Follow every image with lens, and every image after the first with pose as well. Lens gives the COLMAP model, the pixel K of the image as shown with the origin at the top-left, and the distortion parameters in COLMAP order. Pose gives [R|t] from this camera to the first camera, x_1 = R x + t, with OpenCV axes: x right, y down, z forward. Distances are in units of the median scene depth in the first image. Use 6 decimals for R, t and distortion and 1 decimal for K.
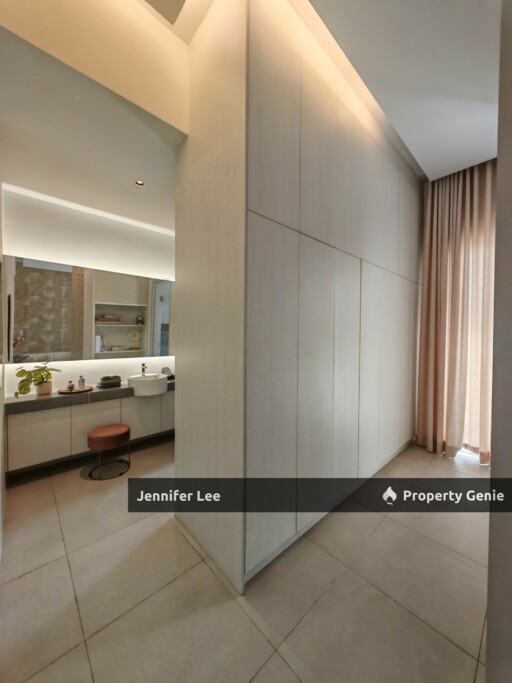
lens RADIAL K [[257.5, 0, 258.9], [0, 257.5, 340.0], [0, 0, 1]] dist [-0.000161, 0.000041]
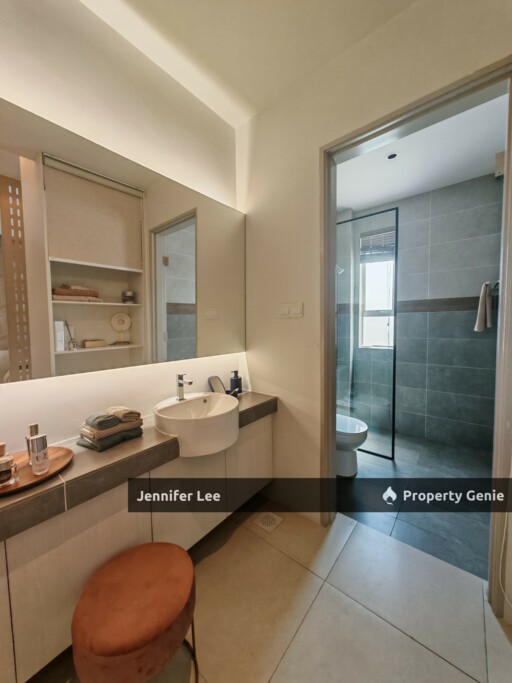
lens RADIAL K [[257.5, 0, 253.0], [0, 257.5, 342.2], [0, 0, 1]] dist [-0.000161, 0.000041]
pose [[0.992231, -0.030395, 0.120642, -0.273932], [0.025632, 0.998837, 0.040833, 0.015110], [-0.121743, -0.037423, 0.991856, 0.392254]]
